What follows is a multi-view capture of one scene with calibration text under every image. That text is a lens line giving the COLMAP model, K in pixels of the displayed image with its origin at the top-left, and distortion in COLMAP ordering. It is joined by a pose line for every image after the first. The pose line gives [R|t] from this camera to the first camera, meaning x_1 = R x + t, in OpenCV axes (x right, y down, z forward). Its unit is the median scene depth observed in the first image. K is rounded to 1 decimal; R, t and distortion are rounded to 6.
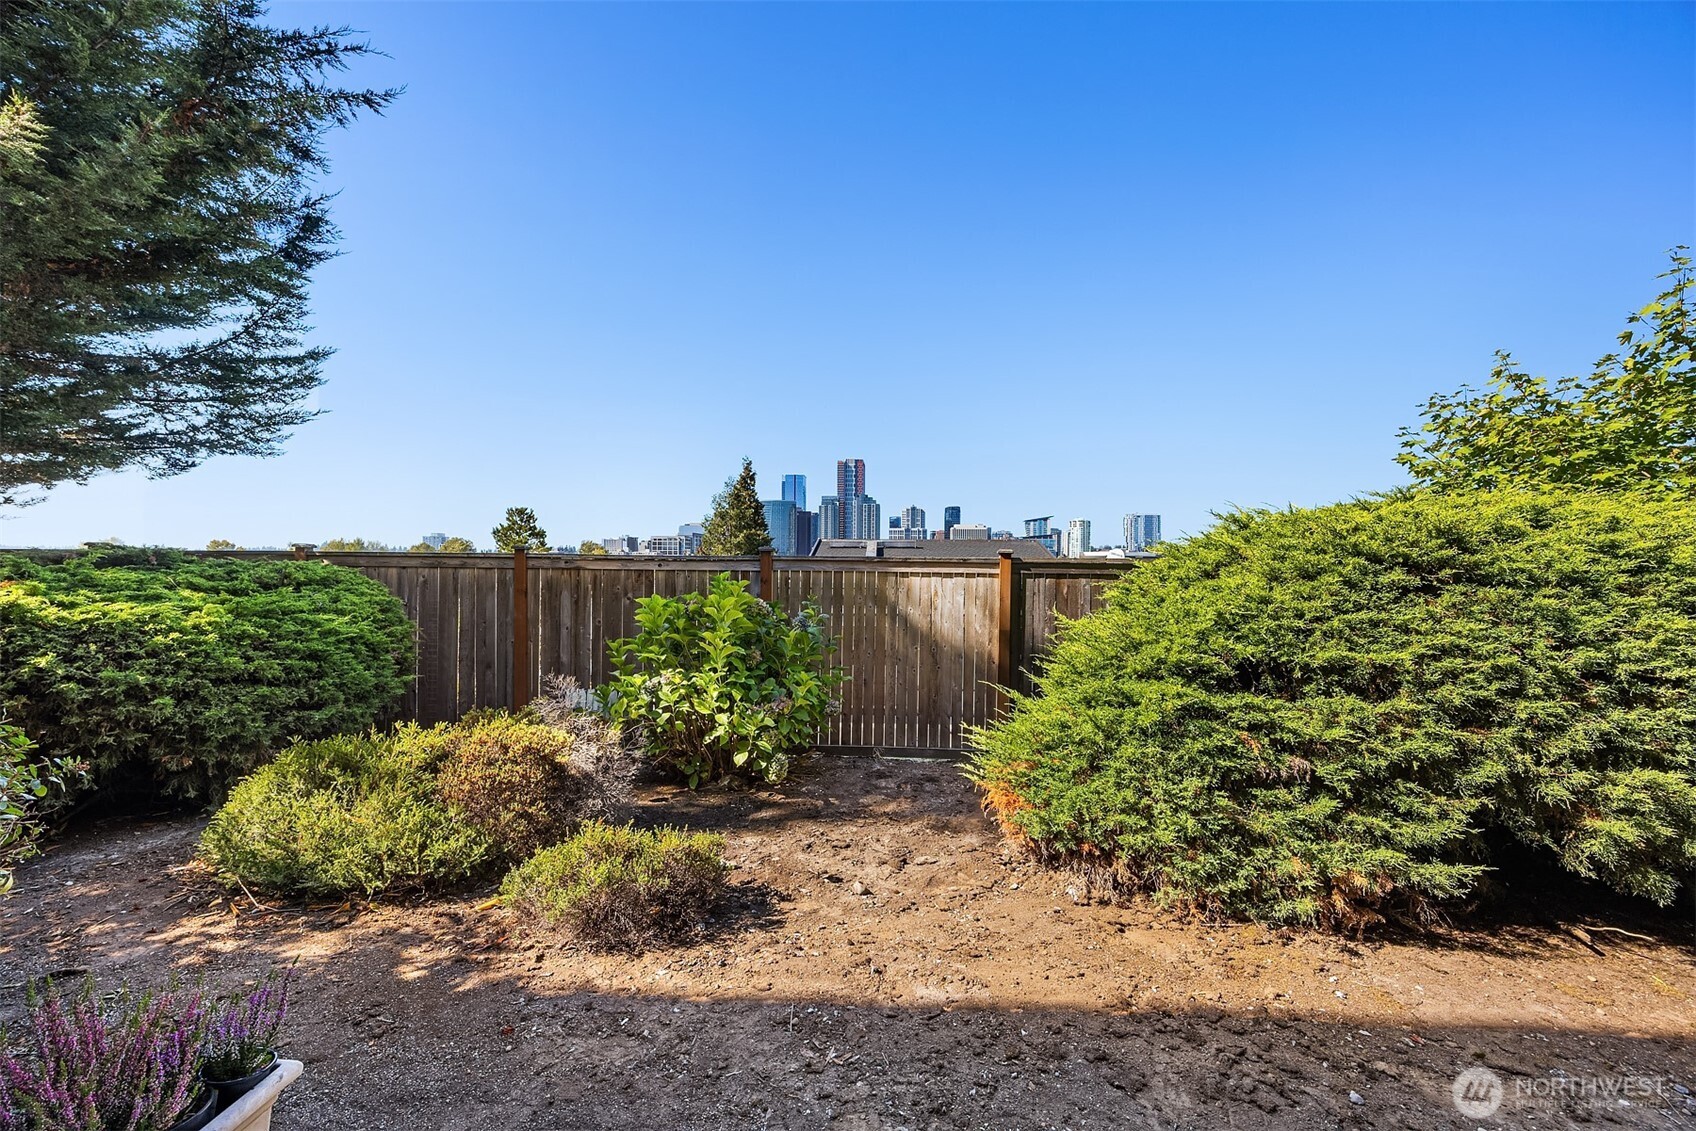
lens RADIAL K [[674.3, 0, 847.7], [0, 674.3, 562.3], [0, 0, 1]] dist [-0.000339, -0.000016]
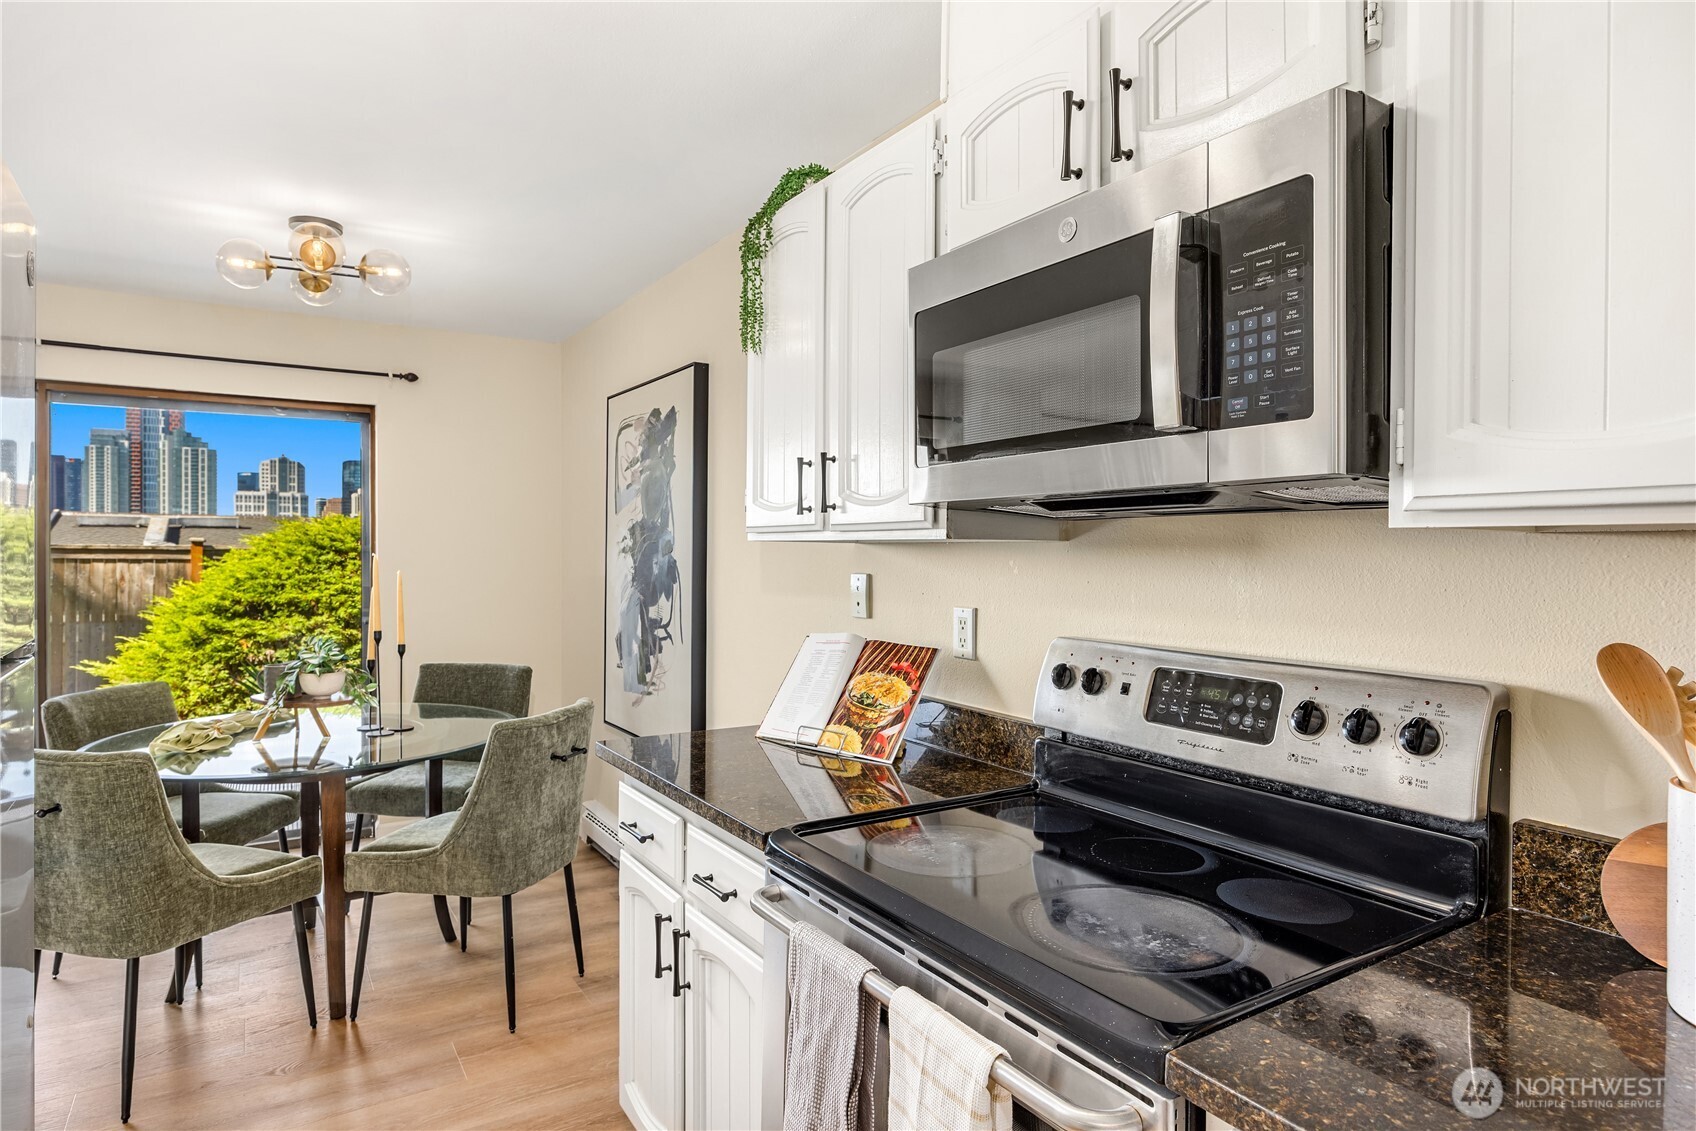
lens RADIAL K [[974.7, 0, 851.7], [0, 974.7, 547.8], [0, 0, 1]] dist [-0.000197, -0.000335]
pose [[0.810620, 0.000468, 0.585573, 0.376016], [0.000530, 0.999999, -0.001533, 0.000753], [-0.585573, 0.001553, 0.810618, -2.229585]]
